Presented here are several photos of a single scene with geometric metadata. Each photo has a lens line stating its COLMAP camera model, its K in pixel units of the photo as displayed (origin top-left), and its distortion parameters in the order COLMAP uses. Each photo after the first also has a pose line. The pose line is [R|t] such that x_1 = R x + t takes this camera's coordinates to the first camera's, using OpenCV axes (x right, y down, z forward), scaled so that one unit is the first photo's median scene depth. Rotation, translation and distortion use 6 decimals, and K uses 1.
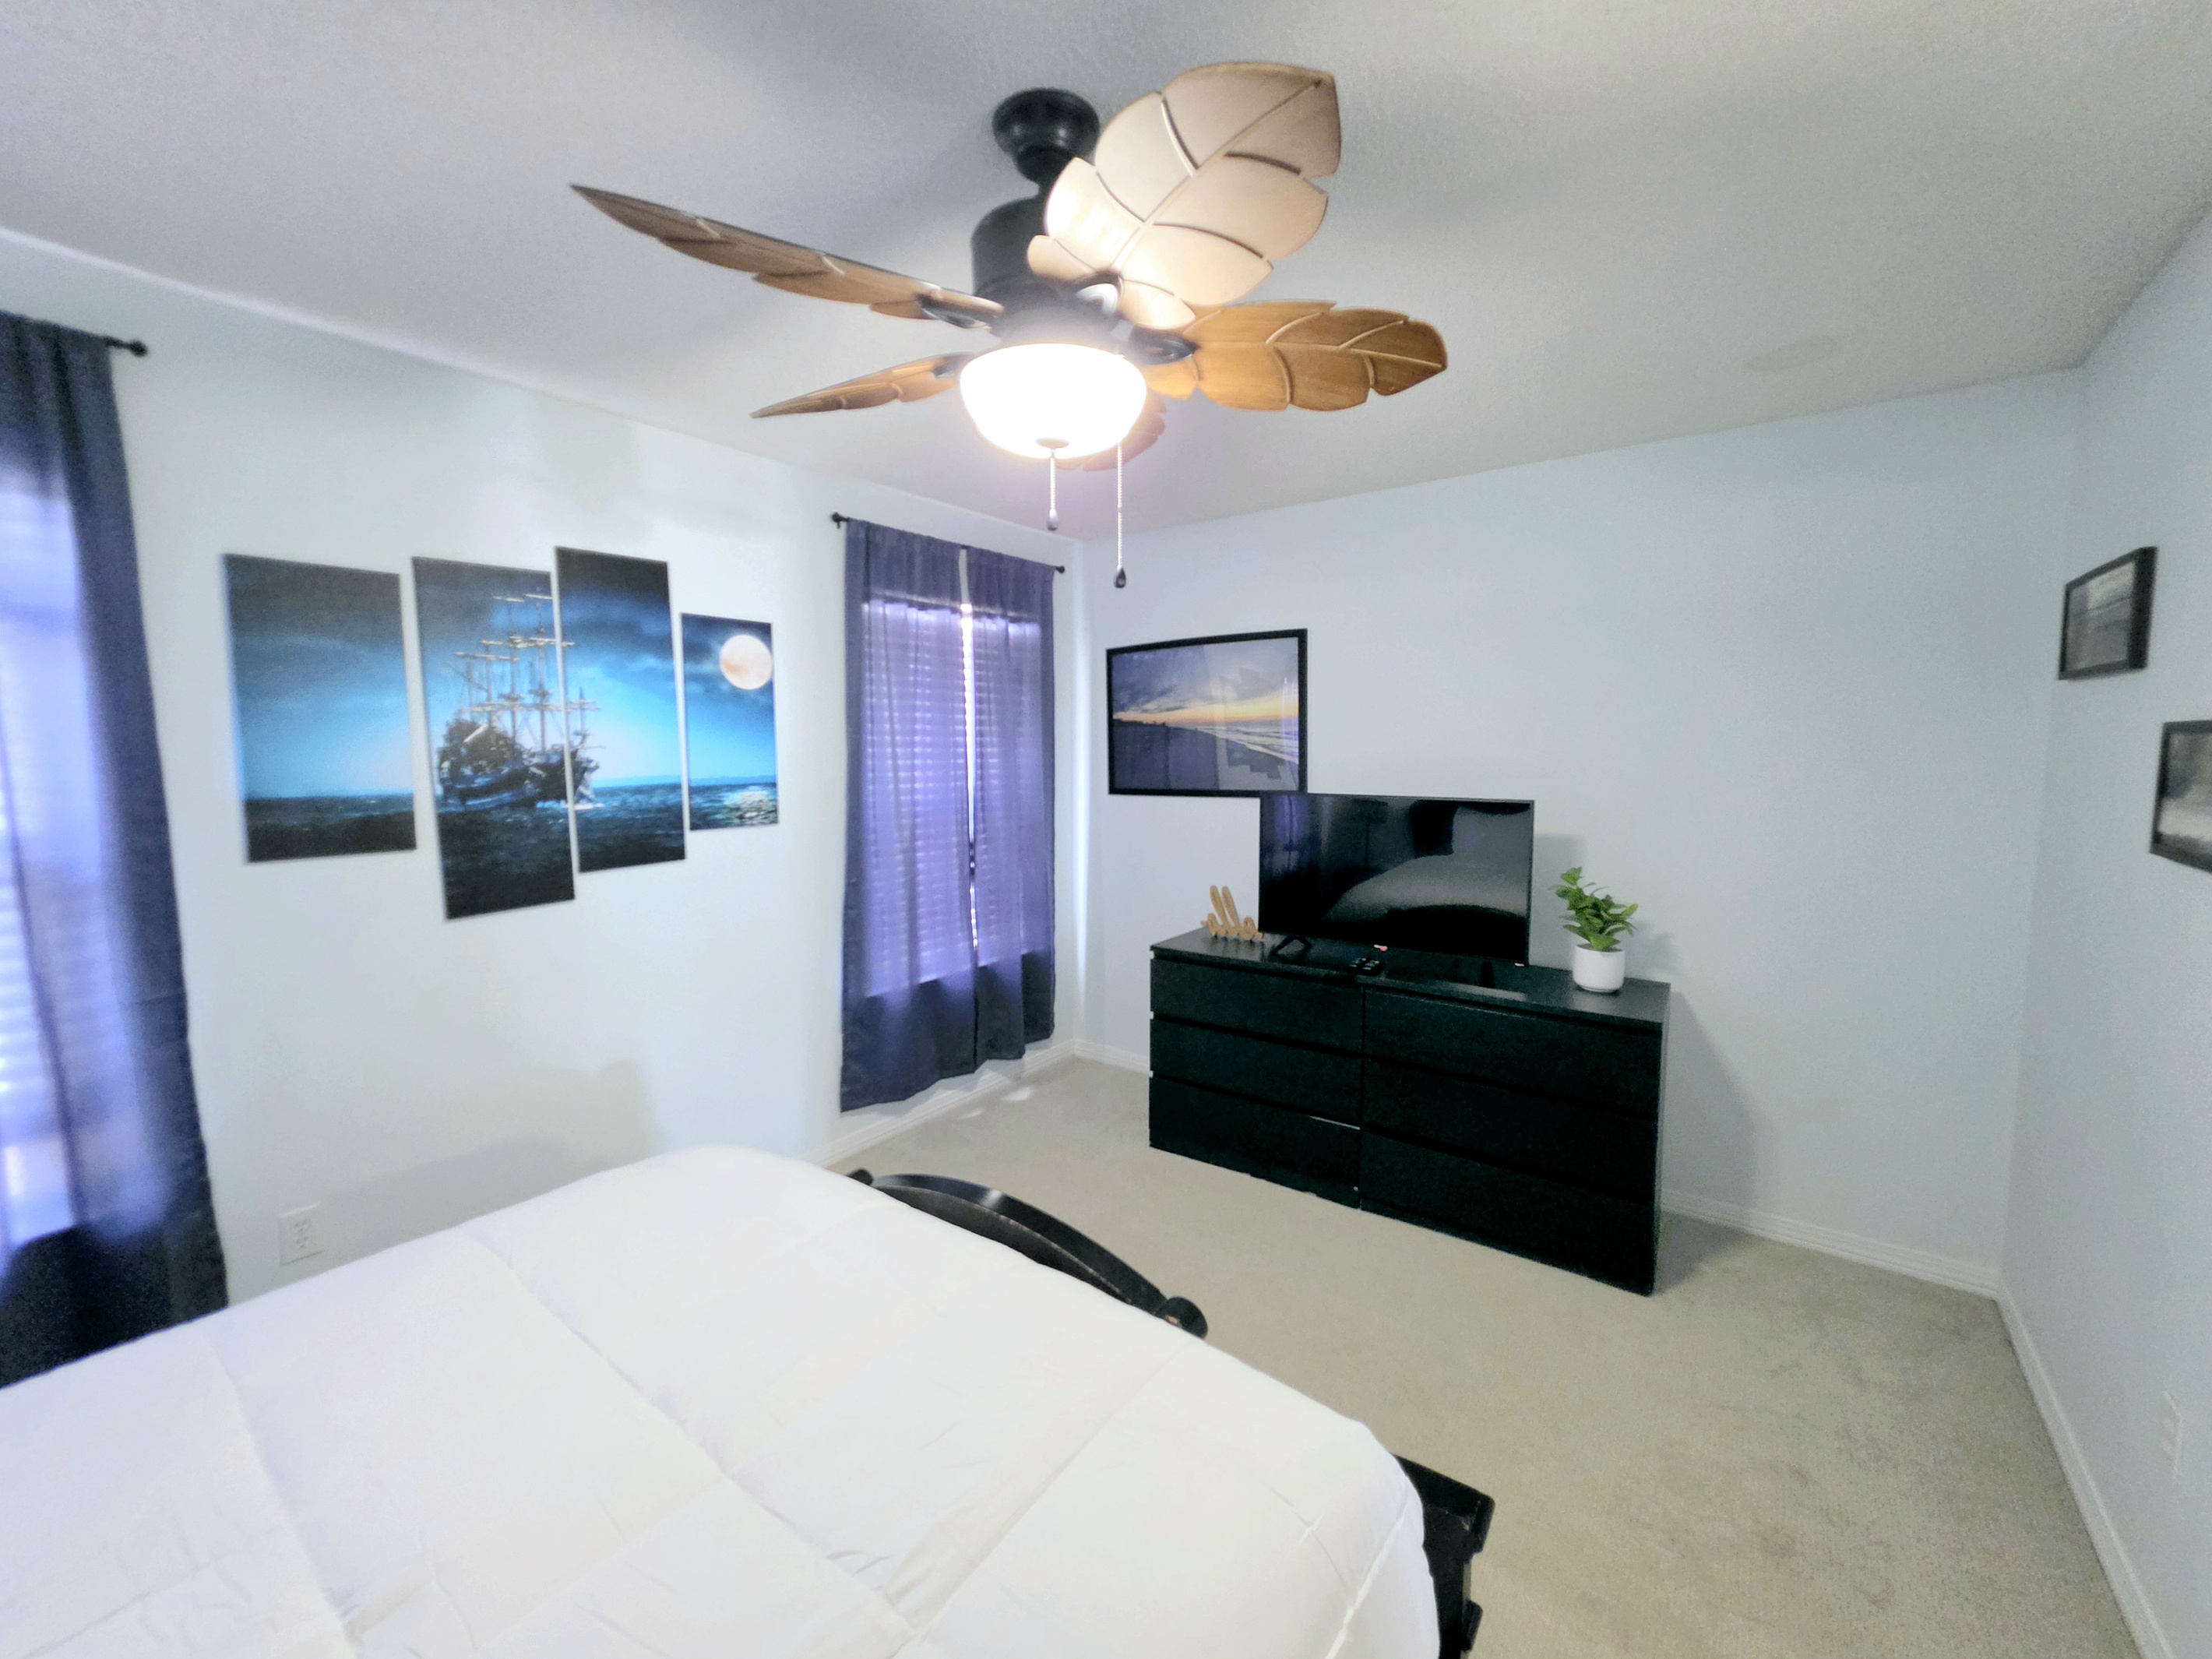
lens RADIAL K [[883.7, 0, 1102.1], [0, 883.7, 817.8], [0, 0, 1]] dist [-0.002244, 0.000238]
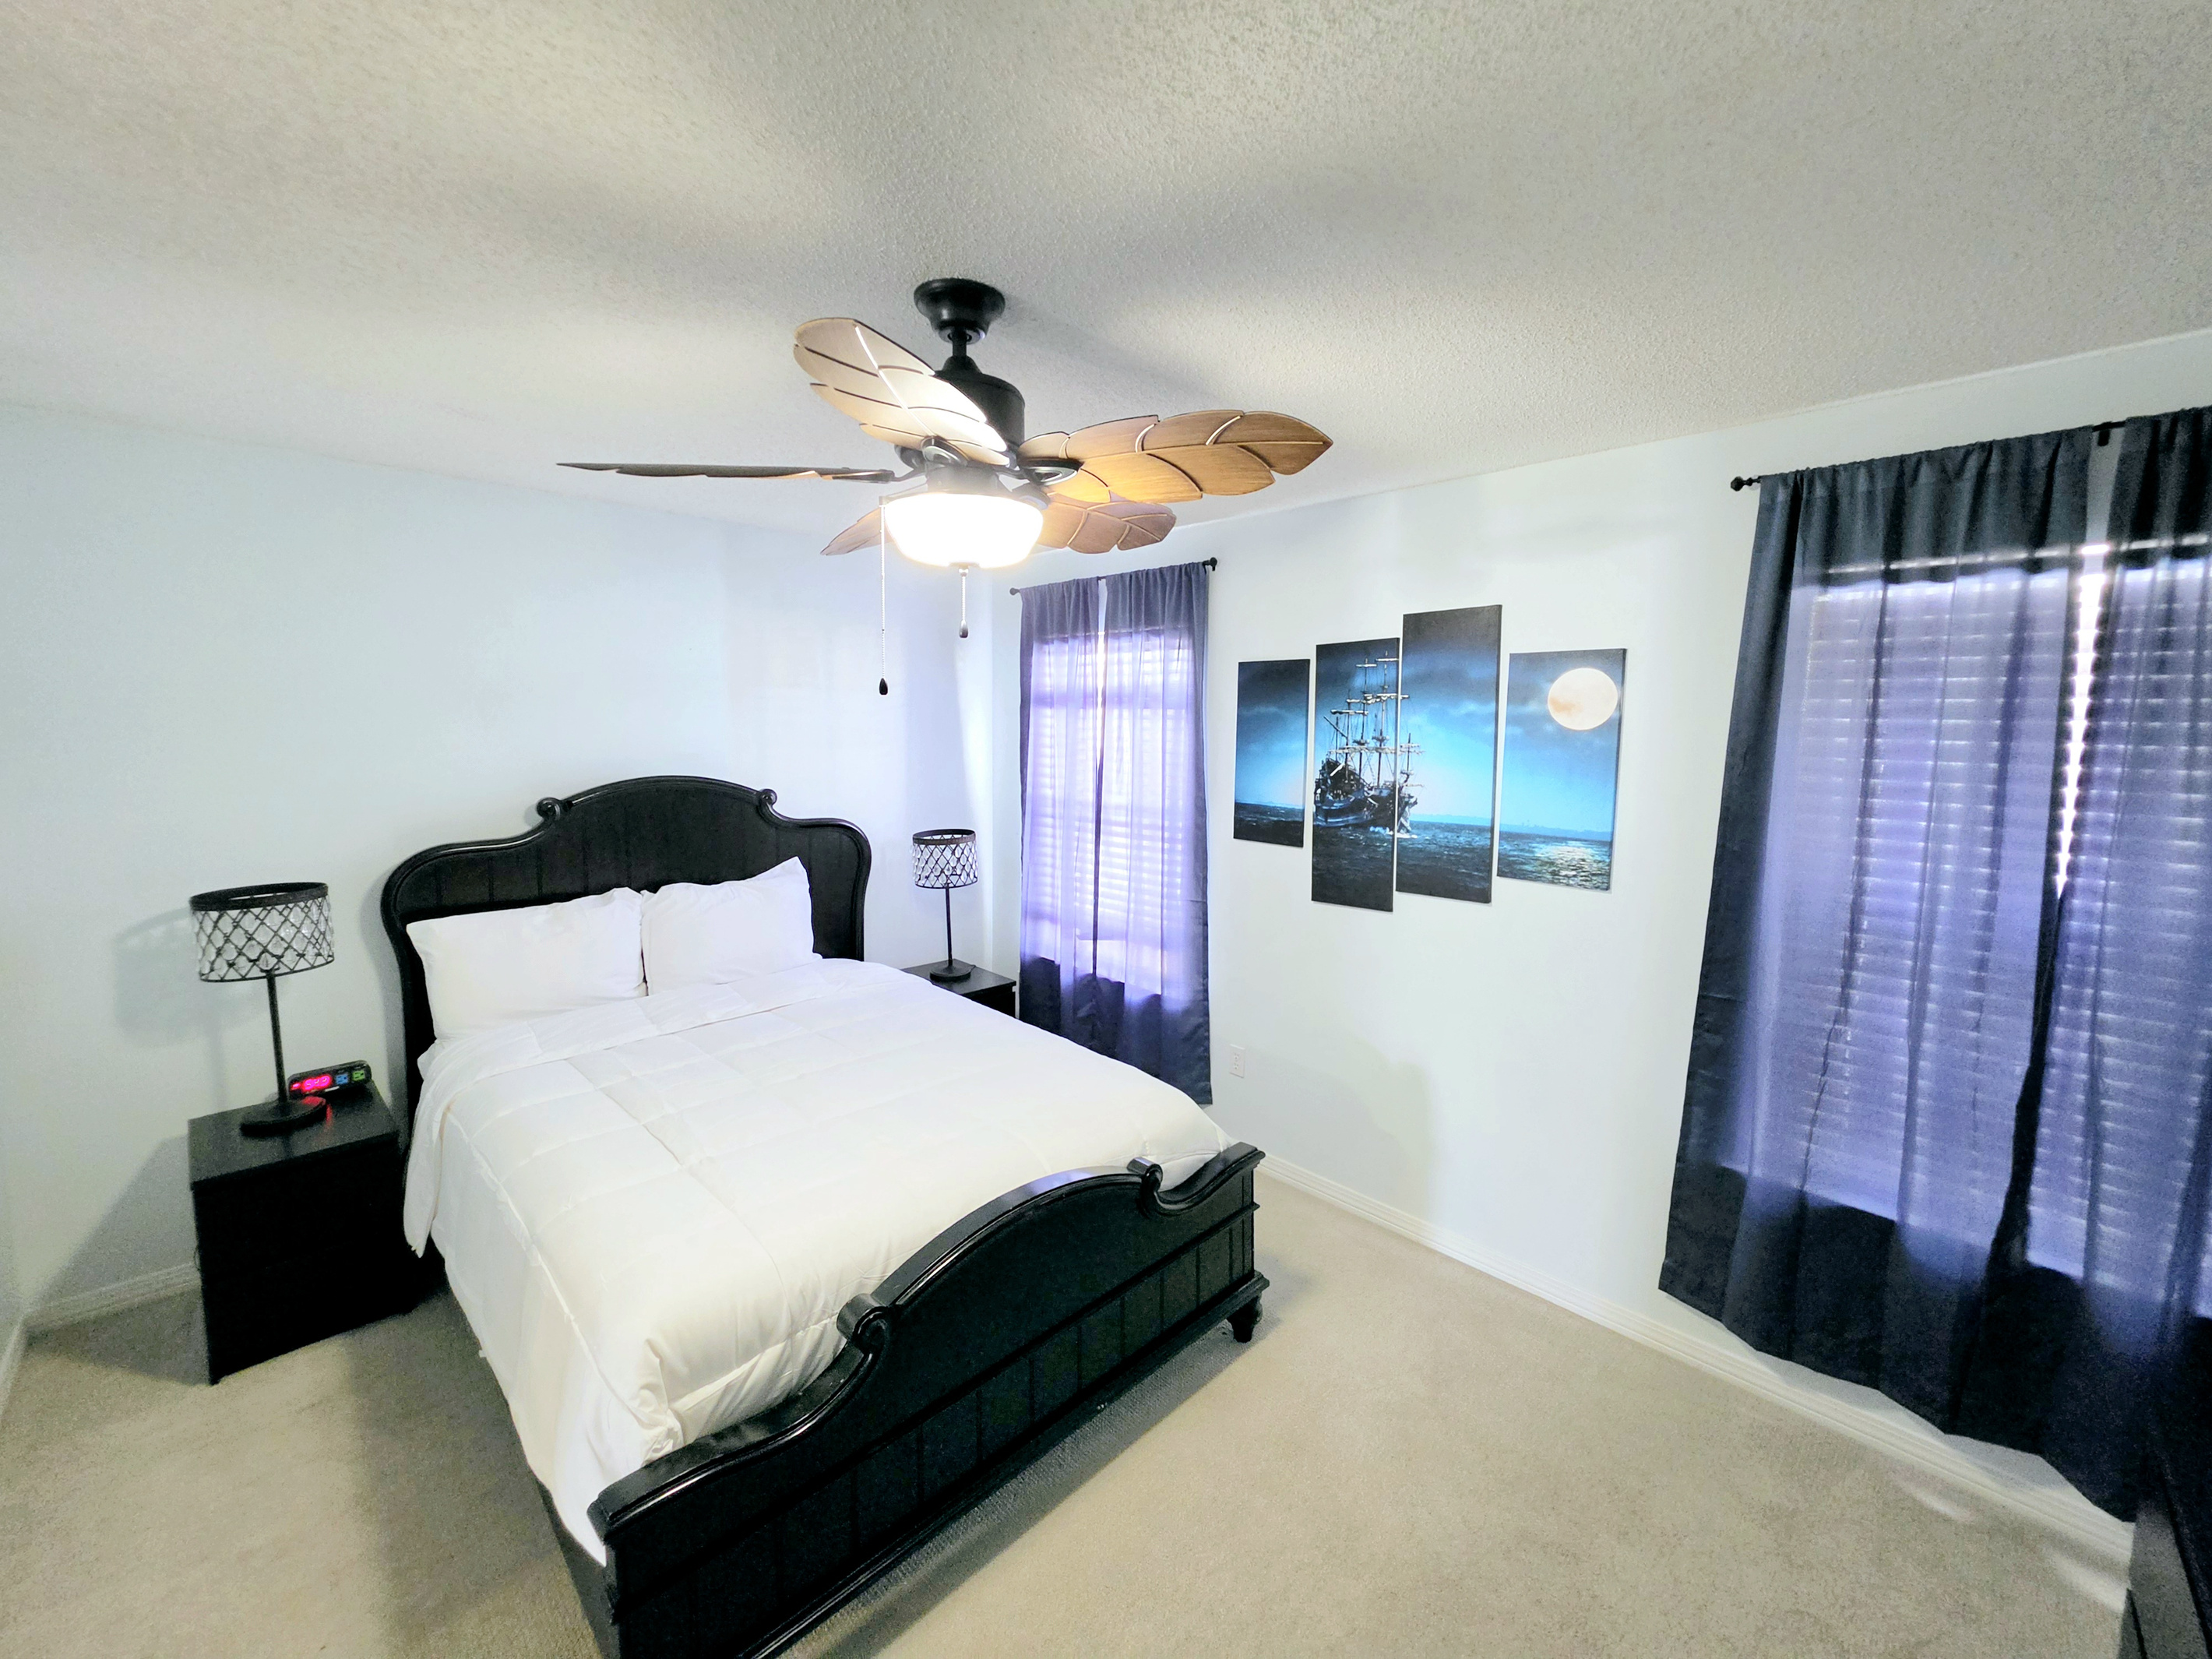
lens RADIAL K [[883.7, 0, 1102.1], [0, 883.7, 817.8], [0, 0, 1]] dist [-0.002244, 0.000238]
pose [[-0.151920, 0.104430, -0.982861, 0.609153], [-0.098836, 0.987813, 0.120233, -0.135821], [0.983439, 0.115408, -0.139747, 0.769877]]
